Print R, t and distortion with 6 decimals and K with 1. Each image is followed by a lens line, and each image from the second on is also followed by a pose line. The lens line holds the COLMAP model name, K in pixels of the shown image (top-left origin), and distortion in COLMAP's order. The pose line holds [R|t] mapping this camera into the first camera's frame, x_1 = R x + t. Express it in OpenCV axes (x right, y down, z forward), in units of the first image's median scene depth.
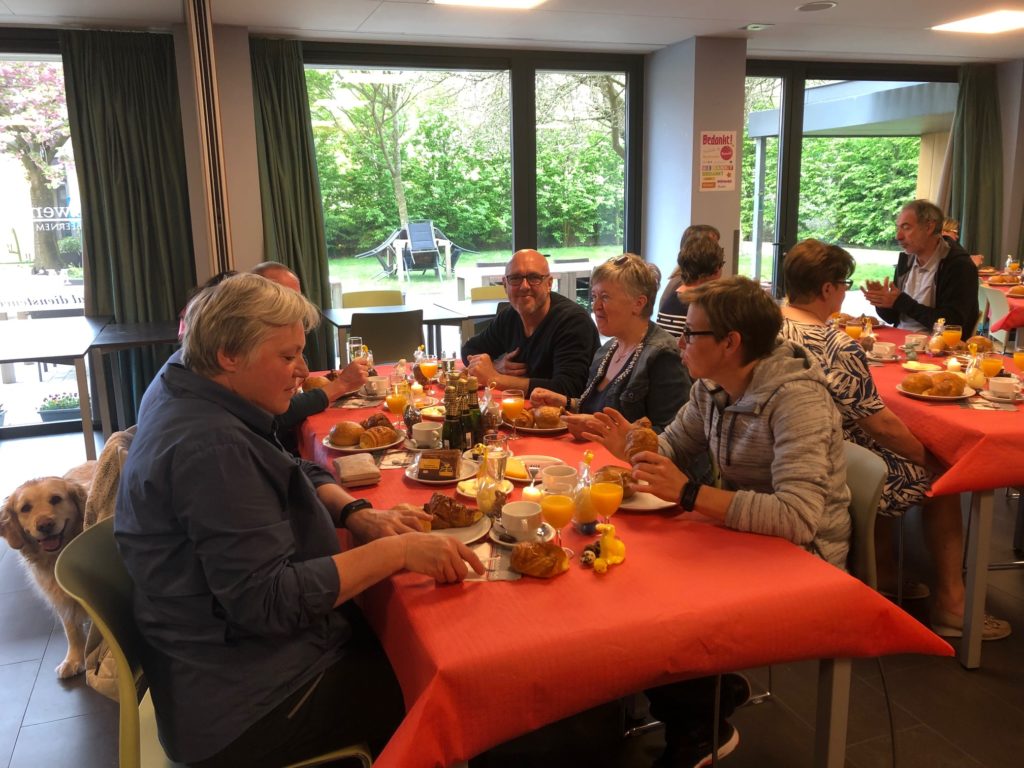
lens RADIAL K [[802.7, 0, 512.0], [0, 802.7, 384.0], [0, 0, 1]] dist [-0.007304, -0.002162]
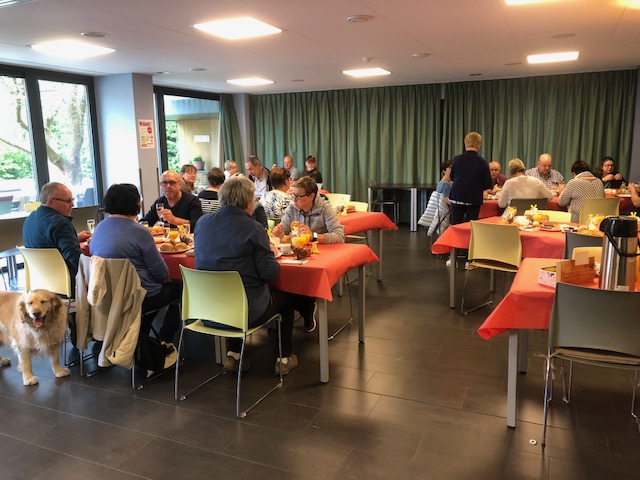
lens RADIAL K [[501.7, 0, 320.0], [0, 501.7, 240.0], [0, 0, 1]] dist [-0.007304, -0.002162]
pose [[0.676592, -0.122880, 0.726033, -0.399685], [0.161573, 0.986724, 0.016430, 0.035301], [-0.718413, 0.106191, 0.687463, -0.153935]]
